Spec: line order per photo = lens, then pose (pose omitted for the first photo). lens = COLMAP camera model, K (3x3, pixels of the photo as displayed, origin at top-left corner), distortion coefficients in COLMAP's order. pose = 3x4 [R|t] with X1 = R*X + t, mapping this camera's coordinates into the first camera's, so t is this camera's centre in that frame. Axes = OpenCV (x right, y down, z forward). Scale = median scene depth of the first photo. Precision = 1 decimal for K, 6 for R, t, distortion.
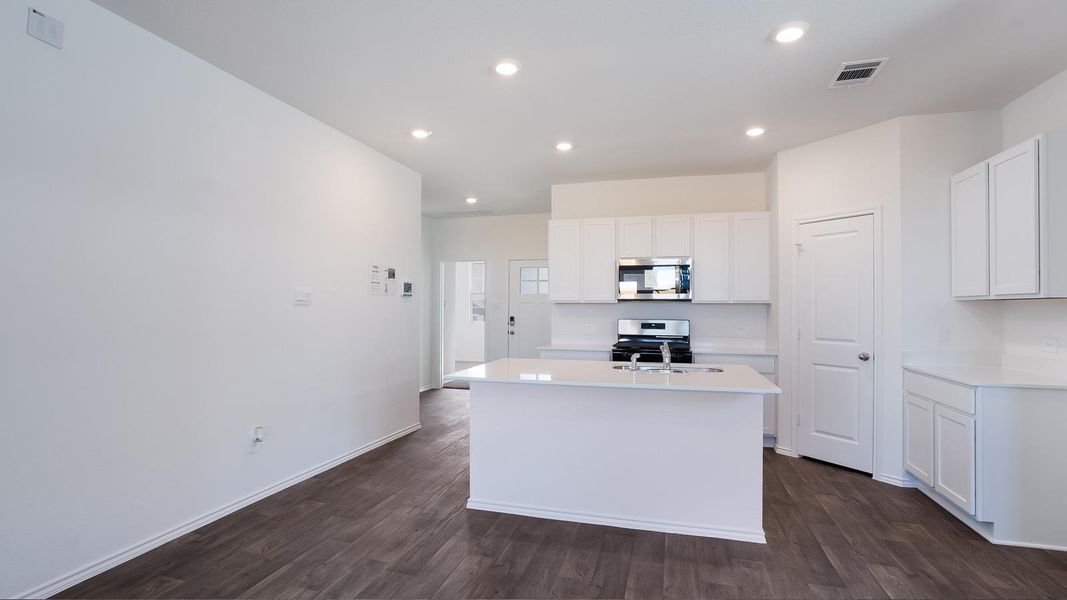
lens RADIAL K [[500.7, 0, 533.5], [0, 500.7, 307.7], [0, 0, 1]] dist [-0.011326, 0.000597]
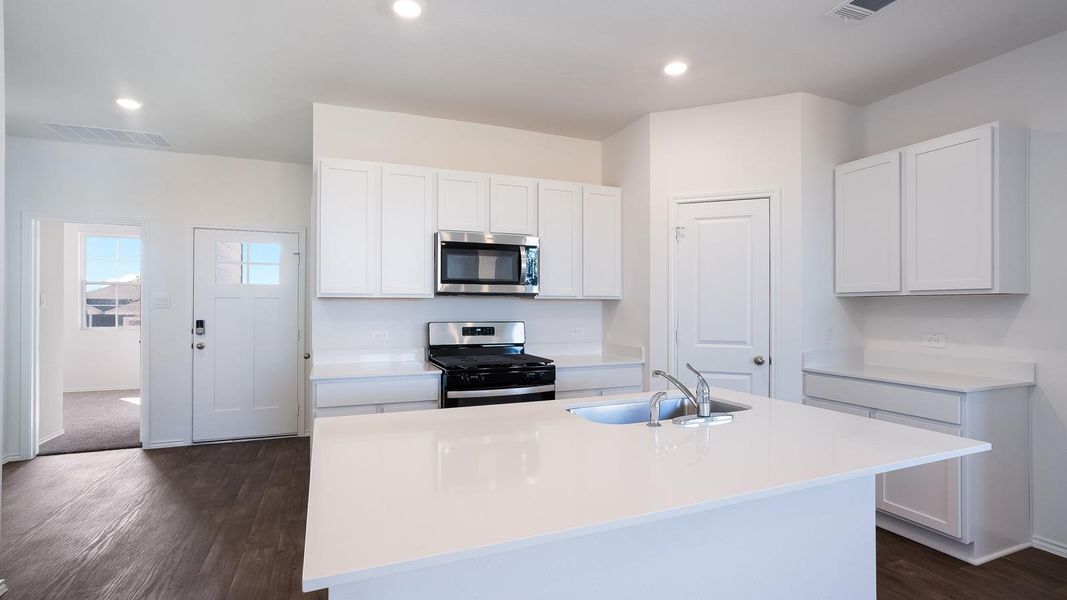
lens RADIAL K [[500.7, 0, 533.5], [0, 500.7, 307.7], [0, 0, 1]] dist [-0.011326, 0.000597]
pose [[0.792902, -0.005229, 0.609326, -0.178129], [0.002190, 0.999981, 0.005732, -0.000239], [-0.609345, -0.003211, 0.792899, 0.532370]]
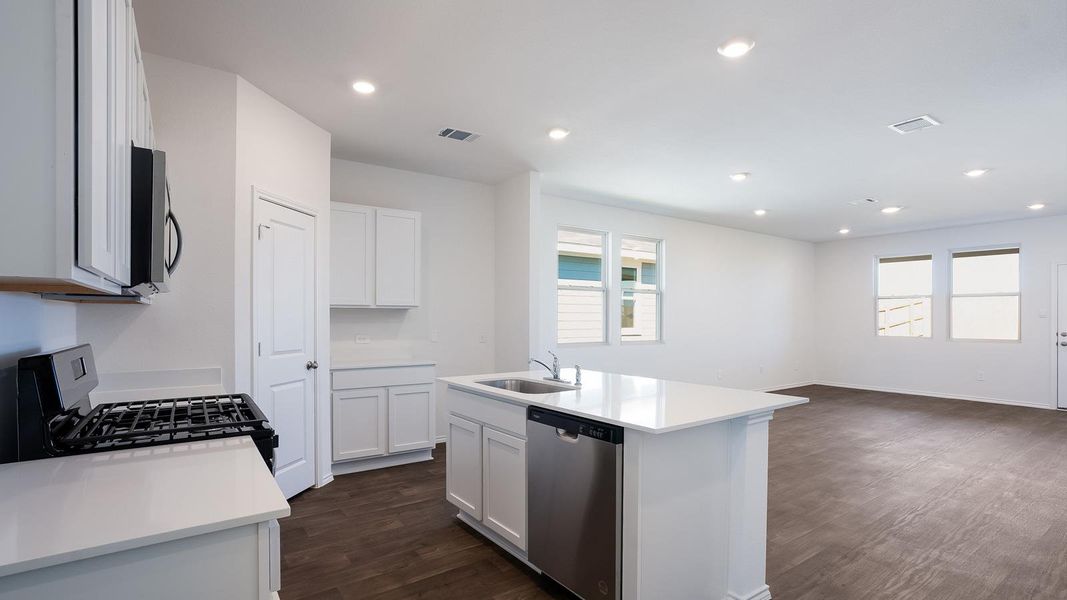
lens RADIAL K [[500.7, 0, 533.5], [0, 500.7, 307.7], [0, 0, 1]] dist [-0.011326, 0.000597]
pose [[-0.768587, 0.001000, 0.639744, -0.257028], [-0.010421, 0.999847, -0.014084, -0.002500], [-0.639660, -0.017491, -0.768459, 1.414651]]
